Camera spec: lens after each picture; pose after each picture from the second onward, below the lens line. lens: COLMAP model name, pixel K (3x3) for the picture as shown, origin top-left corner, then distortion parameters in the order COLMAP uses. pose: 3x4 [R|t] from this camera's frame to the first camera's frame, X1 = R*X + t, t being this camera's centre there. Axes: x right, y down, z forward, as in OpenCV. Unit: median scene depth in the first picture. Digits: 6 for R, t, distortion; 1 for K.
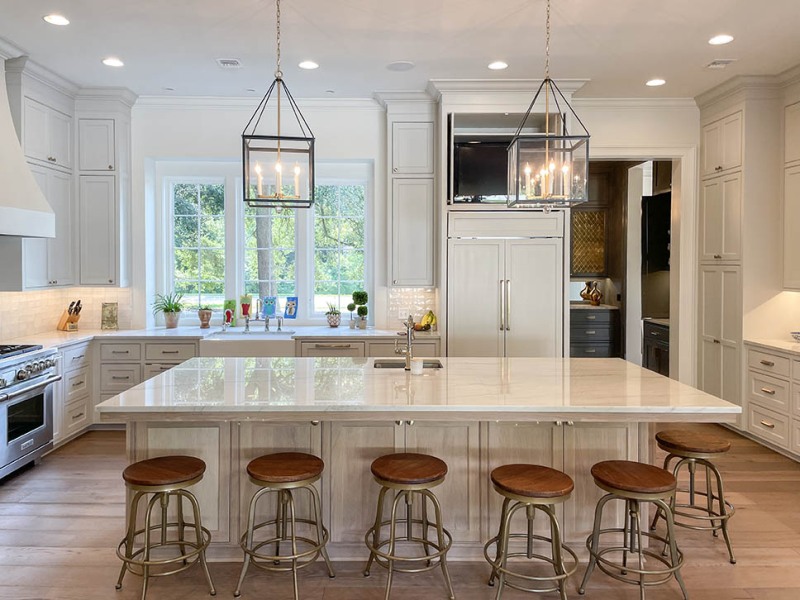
lens RADIAL K [[618.6, 0, 395.6], [0, 618.6, 302.4], [0, 0, 1]] dist [0.082951, -0.100964]
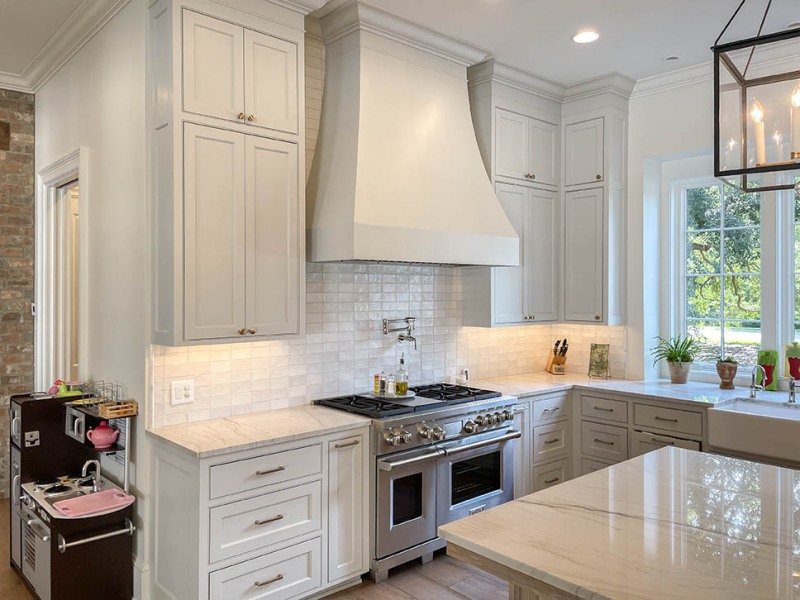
lens RADIAL K [[618.6, 0, 396.3], [0, 618.6, 287.6], [0, 0, 1]] dist [0.082951, -0.100964]
pose [[0.652402, -0.006657, -0.757844, -0.016095], [-0.047520, 0.997634, -0.049672, -0.021146], [0.756382, 0.068418, 0.650542, 0.288038]]
